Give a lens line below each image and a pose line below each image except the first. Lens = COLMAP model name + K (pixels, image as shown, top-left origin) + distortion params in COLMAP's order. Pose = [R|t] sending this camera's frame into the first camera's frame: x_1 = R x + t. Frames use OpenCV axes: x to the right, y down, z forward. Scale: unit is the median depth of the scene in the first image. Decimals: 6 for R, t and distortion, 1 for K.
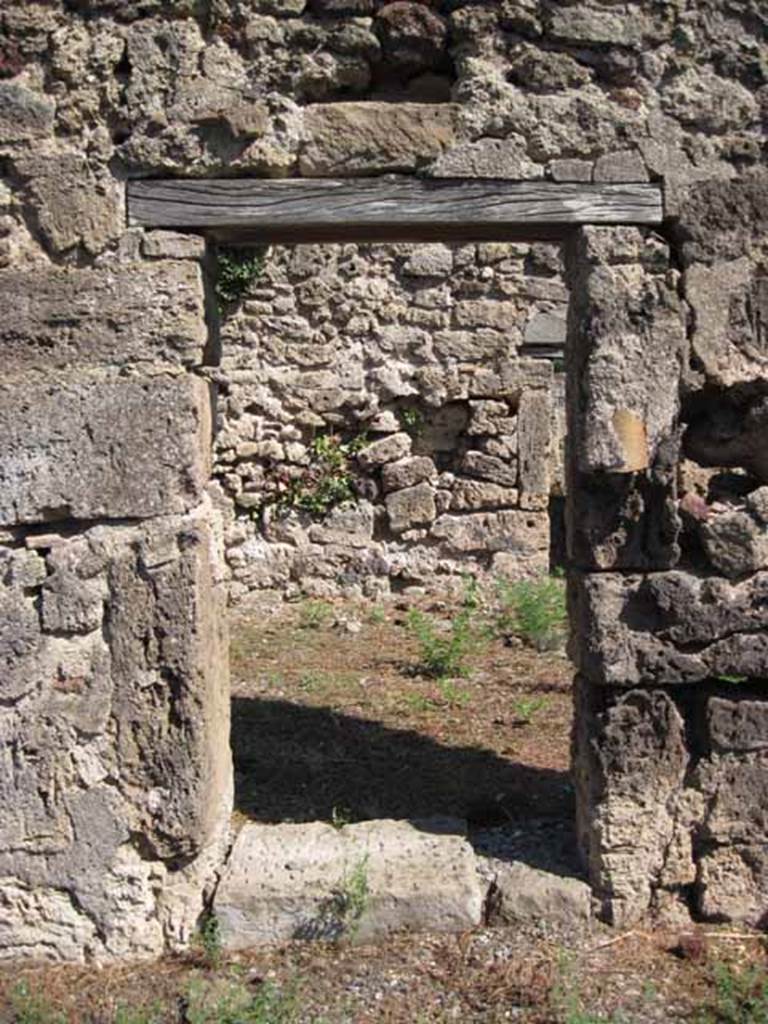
lens RADIAL K [[999.2, 0, 389.5], [0, 999.2, 496.6], [0, 0, 1]] dist [-0.085262, 0.000000]
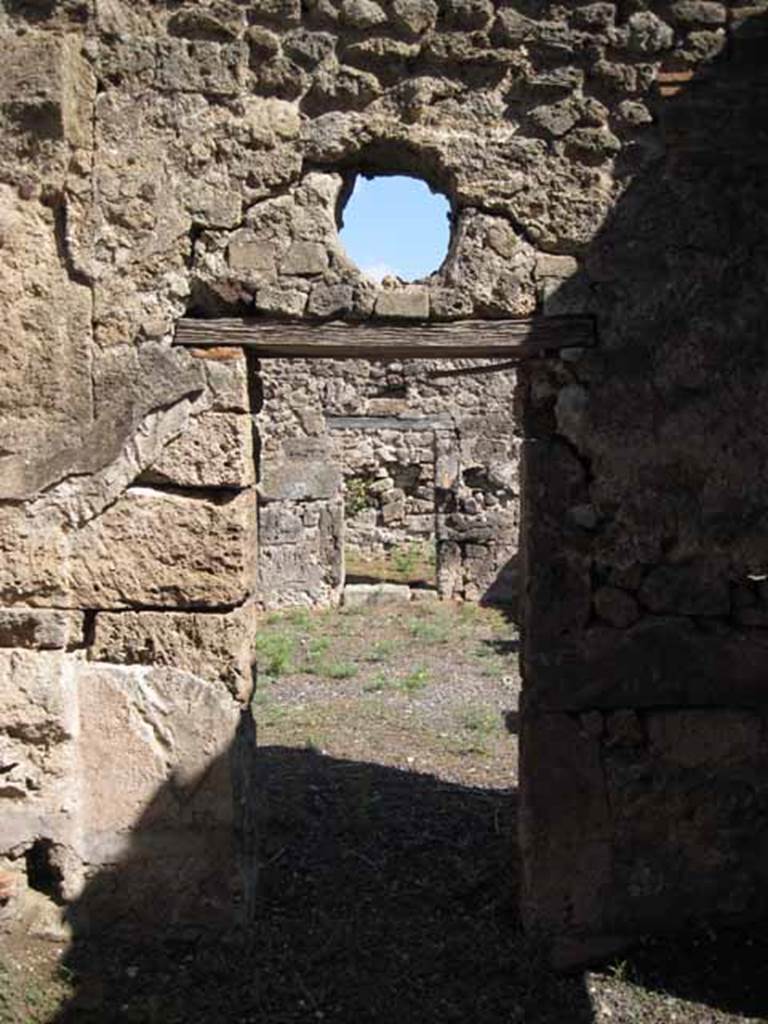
lens RADIAL K [[1001.4, 0, 384.5], [0, 1001.4, 510.7], [0, 0, 1]] dist [-0.084564, 0.000000]
pose [[0.999847, 0.011264, 0.013352, -0.070889], [-0.010869, 0.999511, -0.029324, 0.190665], [-0.013676, 0.029175, 0.999481, -3.147043]]
